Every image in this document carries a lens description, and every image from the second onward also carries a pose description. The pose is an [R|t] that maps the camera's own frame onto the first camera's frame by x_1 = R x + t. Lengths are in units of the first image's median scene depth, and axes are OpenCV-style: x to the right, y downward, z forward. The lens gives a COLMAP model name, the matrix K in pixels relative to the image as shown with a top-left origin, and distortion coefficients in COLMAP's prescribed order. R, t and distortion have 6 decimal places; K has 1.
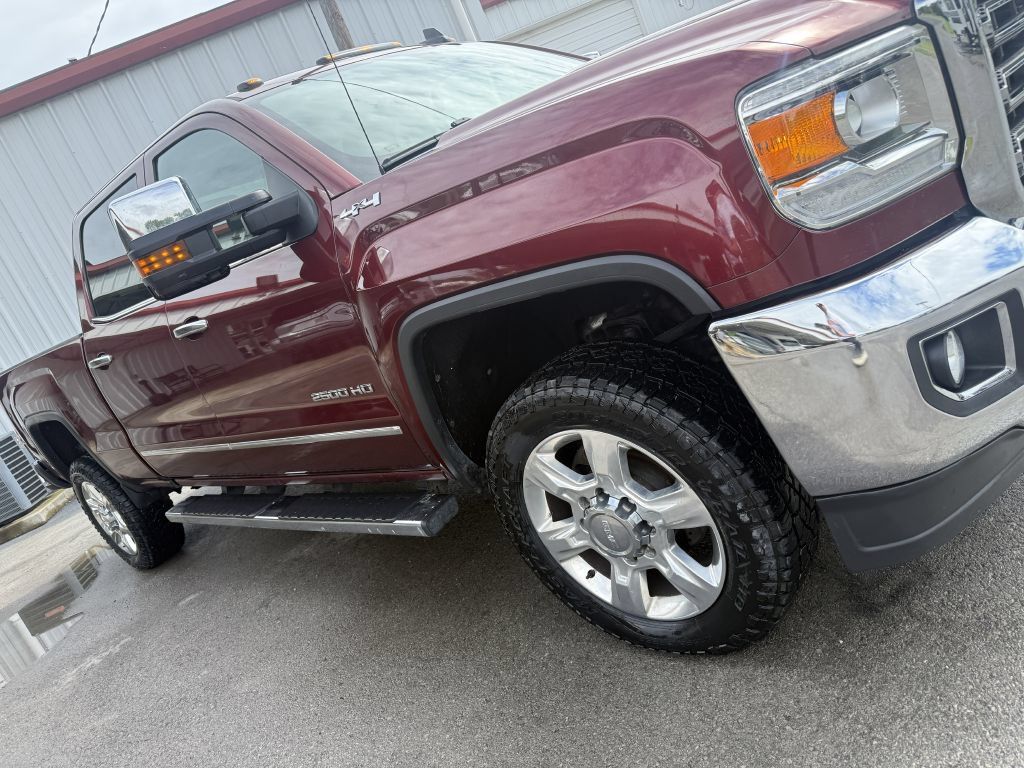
lens RADIAL K [[713.9, 0, 523.1], [0, 713.9, 370.9], [0, 0, 1]] dist [0.019304, -0.006290]
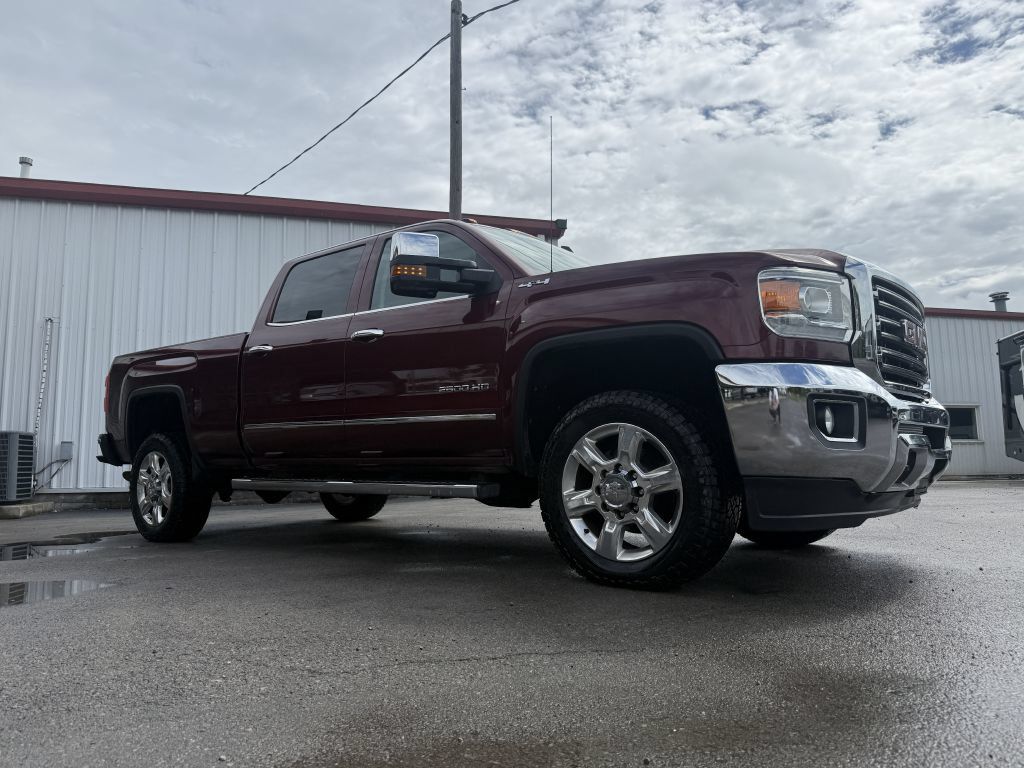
lens RADIAL K [[705.3, 0, 512.0], [0, 705.3, 384.0], [0, 0, 1]] dist [0.096681, -0.112465]
pose [[0.926271, 0.375545, -0.031438, -0.136433], [-0.361329, 0.861305, -0.357203, 0.660946], [-0.107068, 0.342226, 0.933497, -0.571019]]
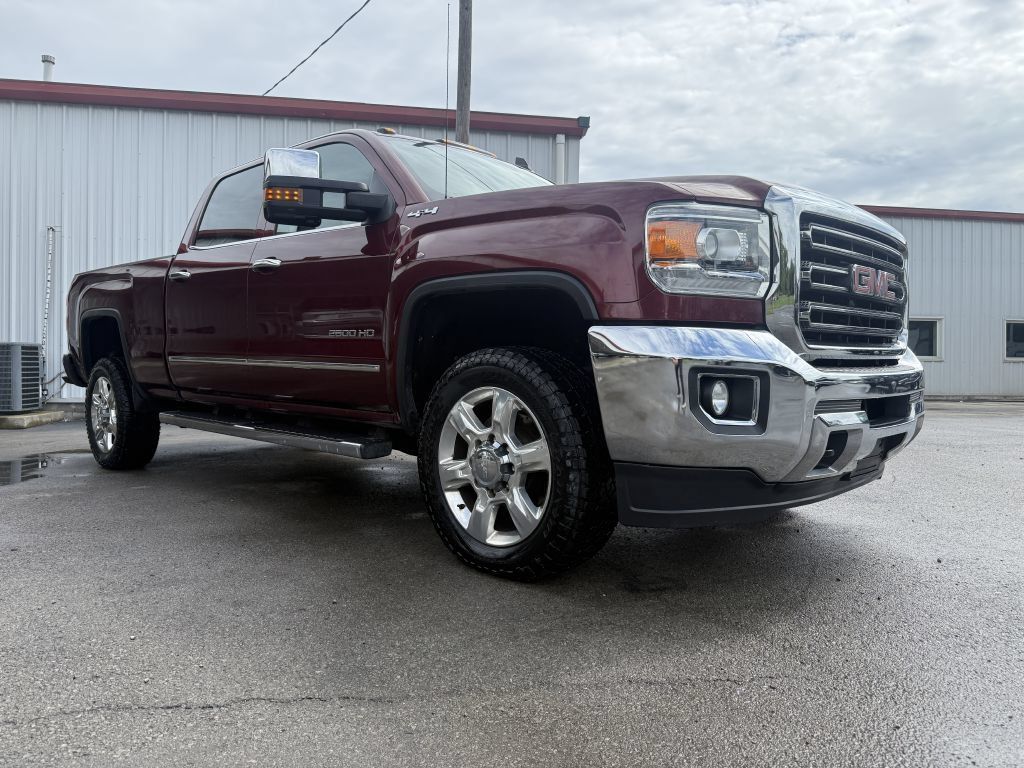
lens RADIAL K [[705.3, 0, 512.0], [0, 705.3, 384.0], [0, 0, 1]] dist [0.096681, -0.112465]
pose [[0.915470, 0.398265, -0.057447, 0.179666], [-0.401212, 0.892547, -0.205886, 0.336867], [-0.030723, 0.211531, 0.976888, -0.398328]]
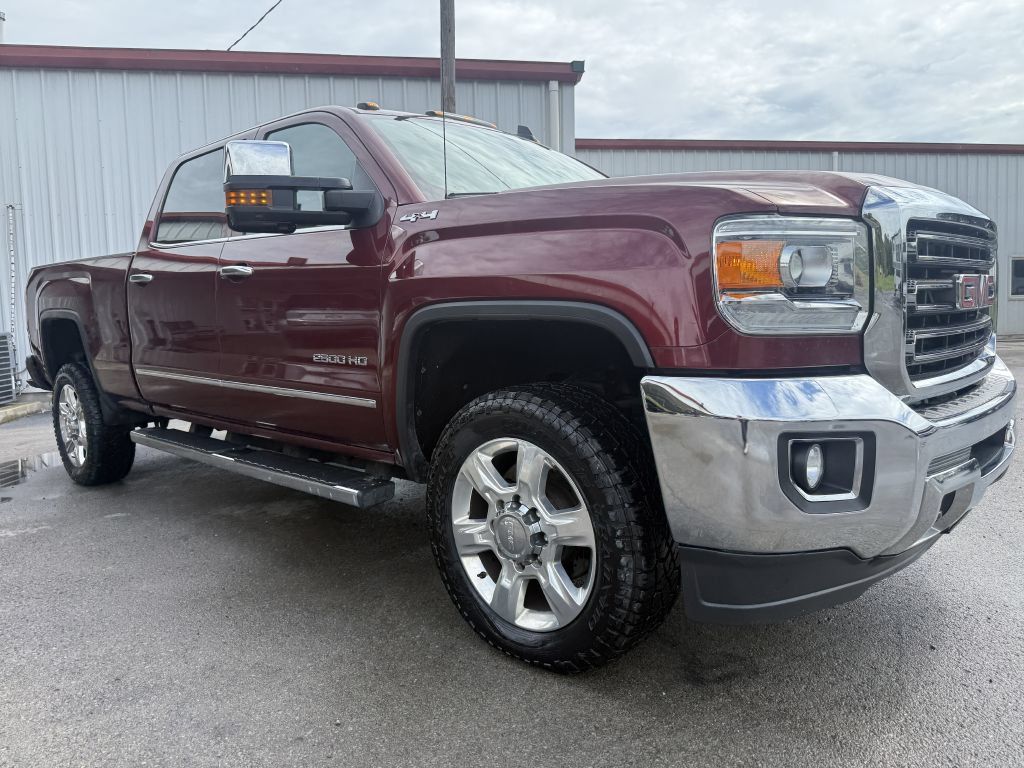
lens RADIAL K [[711.3, 0, 512.7], [0, 711.3, 380.3], [0, 0, 1]] dist [0.055317, -0.055919]
pose [[0.930482, 0.365718, -0.021297, 0.054159], [-0.364726, 0.919377, -0.147380, 0.159412], [-0.034320, 0.144902, 0.988851, -0.186550]]
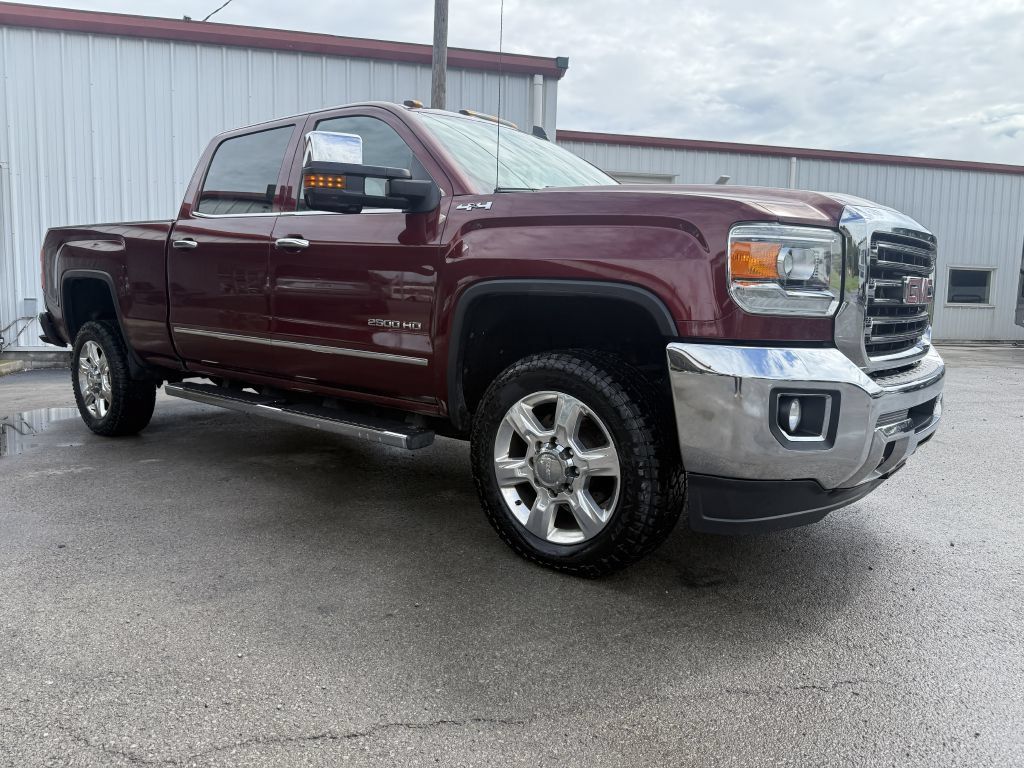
lens RADIAL K [[705.3, 0, 512.0], [0, 705.3, 384.0], [0, 0, 1]] dist [0.096681, -0.112465]
pose [[0.913615, 0.403519, 0.049805, -0.085760], [-0.392647, 0.907454, -0.149519, 0.305274], [-0.105529, 0.117047, 0.987504, -0.430184]]
